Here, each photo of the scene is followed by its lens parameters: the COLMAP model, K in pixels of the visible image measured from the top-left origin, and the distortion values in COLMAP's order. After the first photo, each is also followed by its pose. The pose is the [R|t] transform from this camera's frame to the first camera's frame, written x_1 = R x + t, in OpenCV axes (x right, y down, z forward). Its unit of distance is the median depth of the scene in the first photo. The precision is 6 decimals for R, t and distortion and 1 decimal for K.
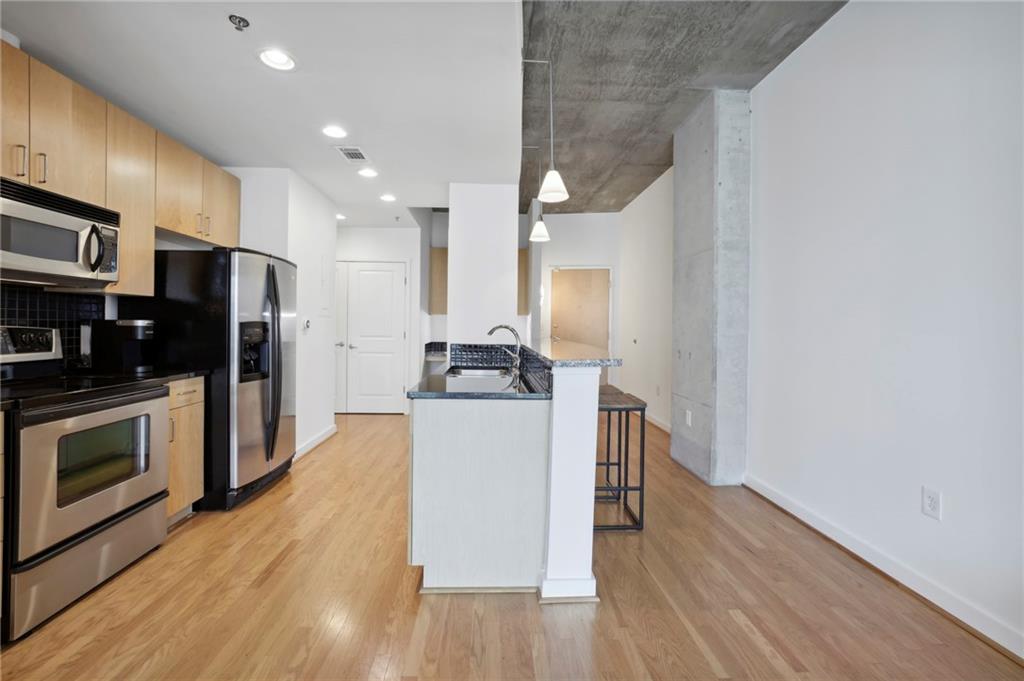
lens RADIAL K [[443.7, 0, 511.7], [0, 443.7, 325.8], [0, 0, 1]] dist [-0.033537, 0.016141]
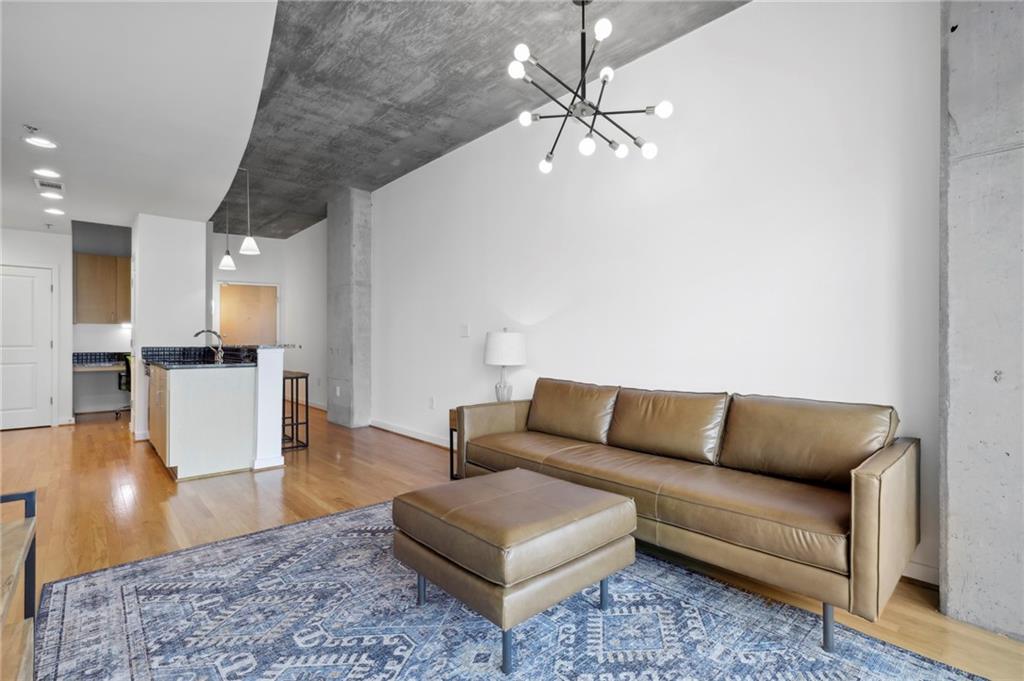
lens RADIAL K [[477.0, 0, 509.2], [0, 477.0, 340.6], [0, 0, 1]] dist [-0.035559, 0.020046]
pose [[0.771249, -0.011019, 0.636438, -0.251213], [0.011211, 0.999930, 0.003727, 0.040563], [-0.636435, 0.004261, 0.771319, -0.868074]]
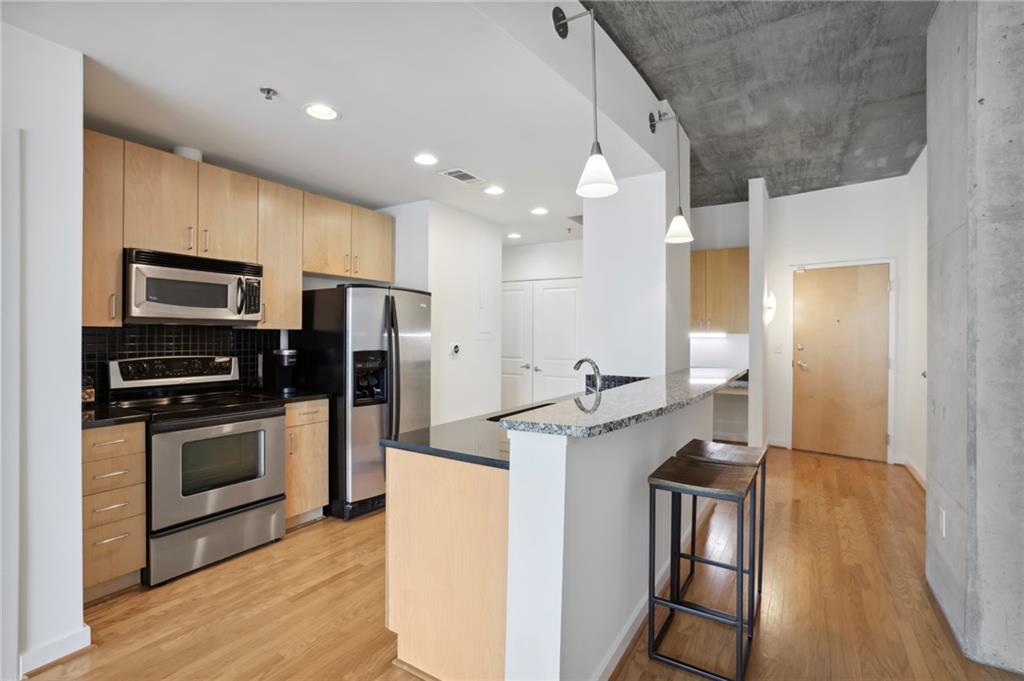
lens RADIAL K [[481.5, 0, 512.1], [0, 481.5, 333.7], [0, 0, 1]] dist [-0.042385, 0.020060]
pose [[0.823918, -0.008409, -0.566647, 0.372975], [0.002621, 0.999936, -0.011029, -0.037162], [0.566703, 0.007602, 0.823887, 0.227858]]
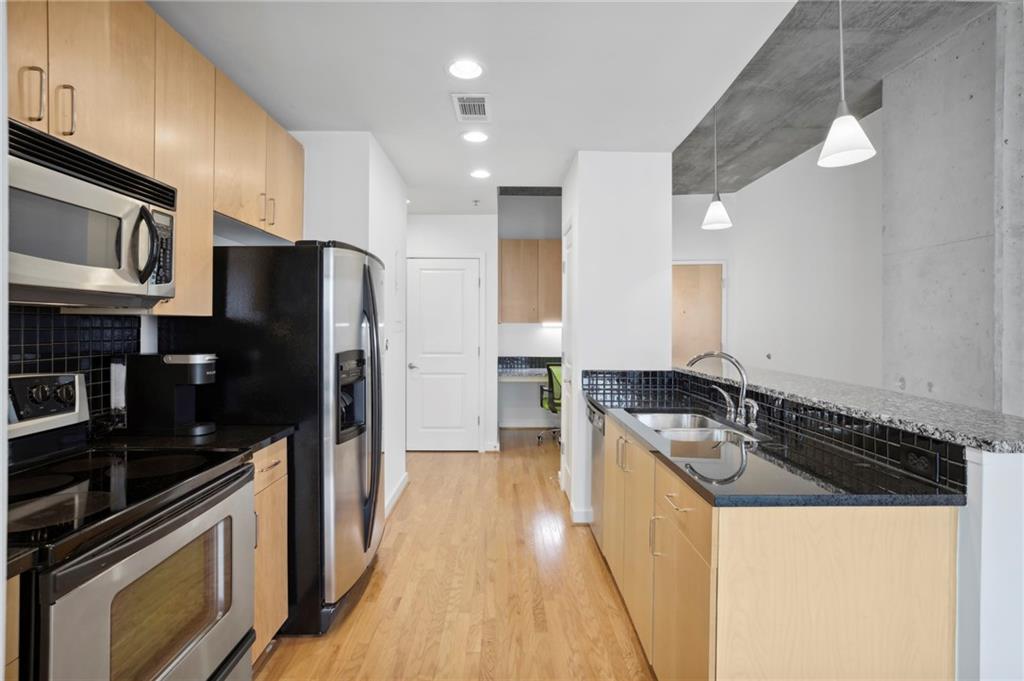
lens RADIAL K [[496.5, 0, 513.1], [0, 496.5, 324.4], [0, 0, 1]] dist [-0.043034, 0.023960]
pose [[0.999594, -0.007729, -0.027435, -0.318746], [0.007604, 0.999960, -0.004651, -0.044862], [0.027470, 0.004440, 0.999613, 0.250362]]
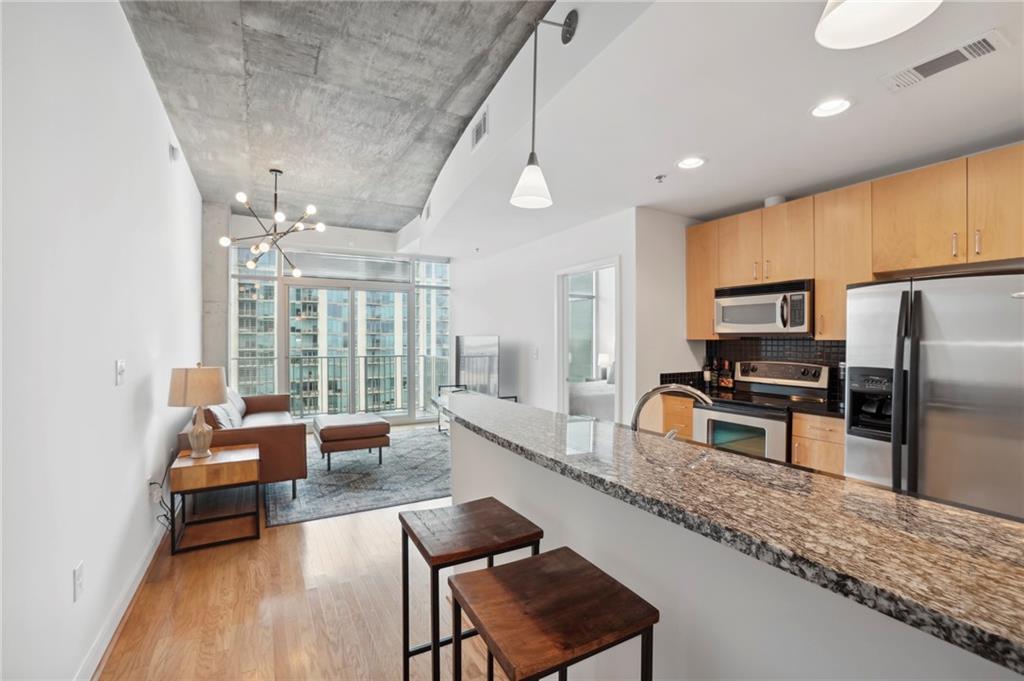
lens RADIAL K [[444.0, 0, 509.8], [0, 444.0, 341.6], [0, 0, 1]] dist [-0.055380, 0.018965]
pose [[-0.892037, -0.009286, -0.451867, 0.394063], [-0.012147, 0.999920, 0.003431, -0.053281], [0.451799, 0.008549, -0.892079, 1.423560]]
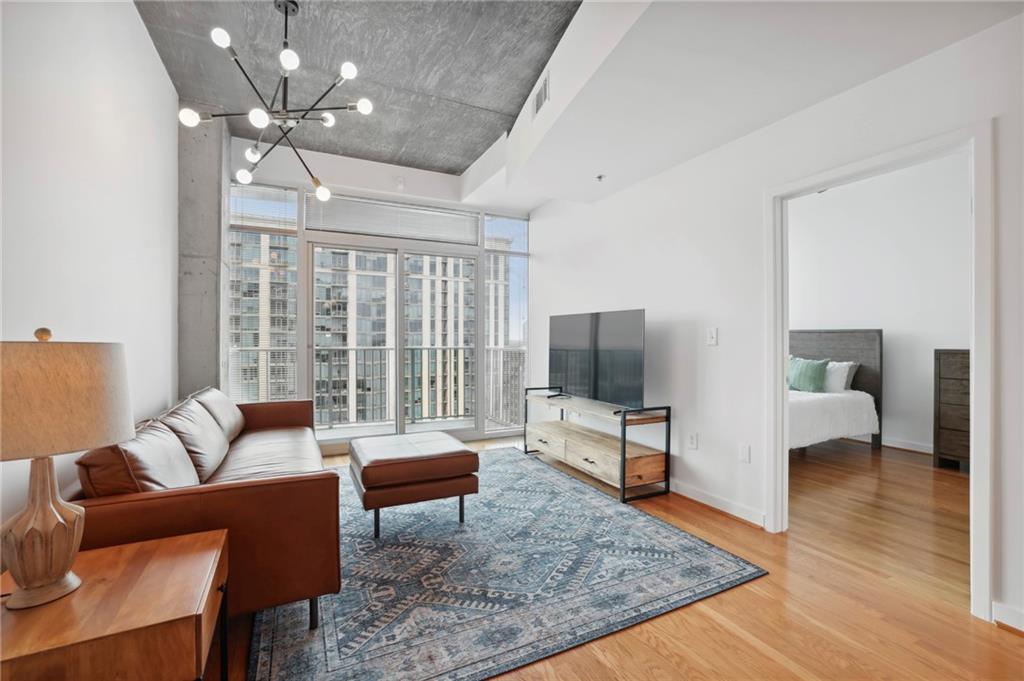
lens RADIAL K [[439.0, 0, 510.4], [0, 439.0, 340.3], [0, 0, 1]] dist [-0.043810, 0.019345]
pose [[-0.914800, -0.012238, -0.403723, 0.371918], [-0.013847, 0.999904, 0.001066, 0.013296], [0.403671, 0.006565, -0.914881, 0.655022]]
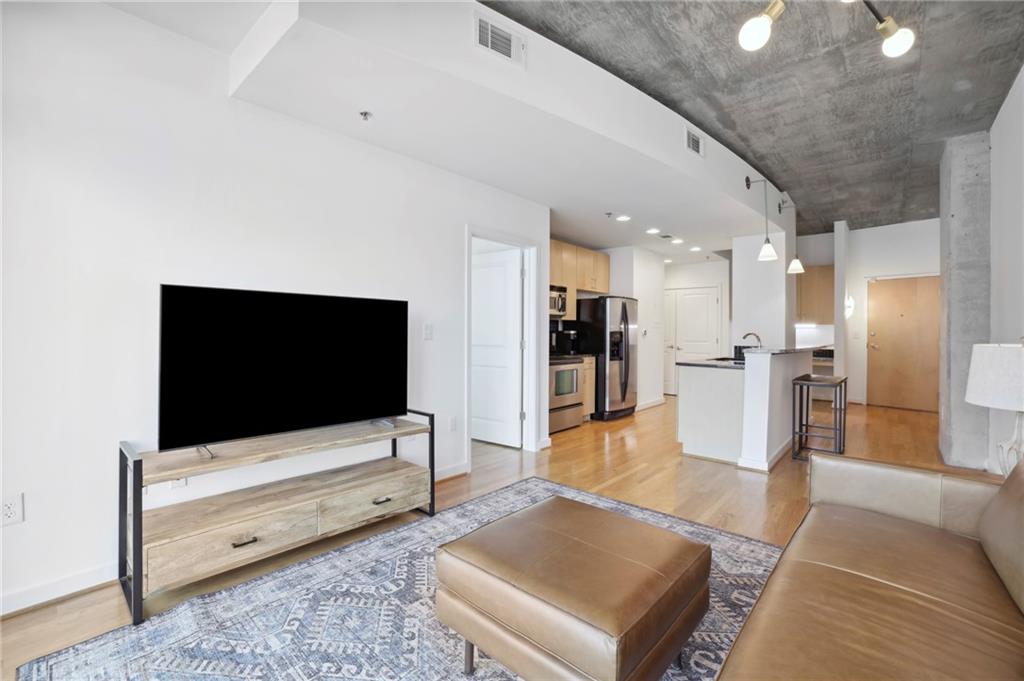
lens RADIAL K [[440.5, 0, 509.8], [0, 440.5, 328.7], [0, 0, 1]] dist [-0.049147, 0.017490]
pose [[0.712838, -0.008425, -0.701278, 0.487282], [-0.001900, 0.999901, -0.013943, 0.007588], [0.701326, 0.011271, 0.712751, -0.792846]]
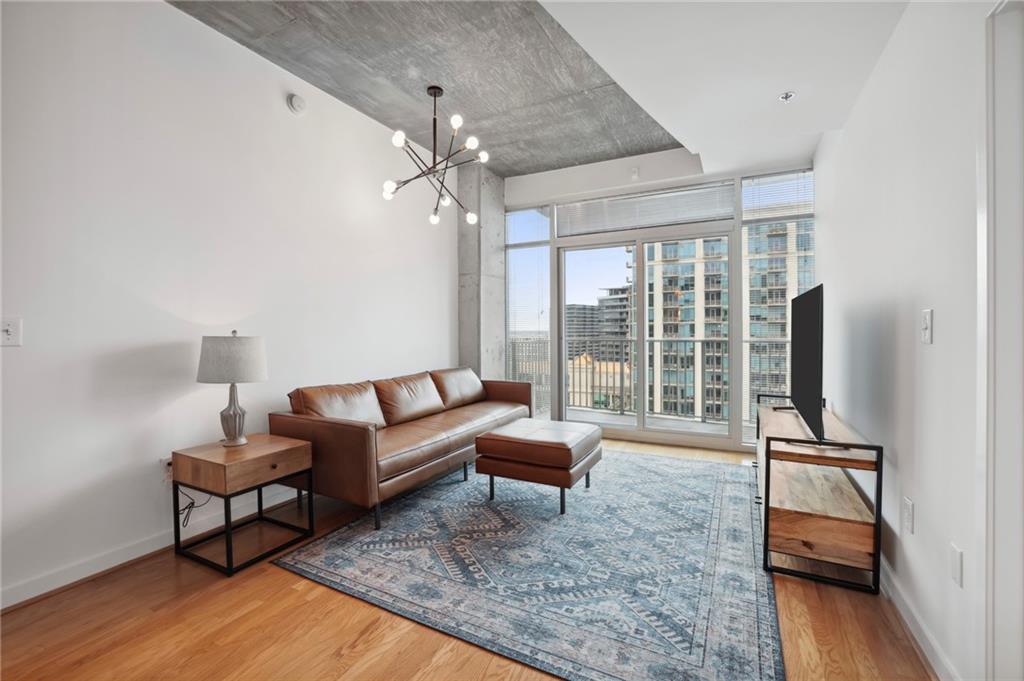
lens RADIAL K [[441.1, 0, 510.8], [0, 441.1, 335.7], [0, 0, 1]] dist [-0.048009, 0.020965]
pose [[-0.864496, -0.012850, 0.502475, -0.311740], [-0.002574, 0.999773, 0.021138, 0.000063], [-0.502632, 0.016980, -0.864333, 0.628517]]
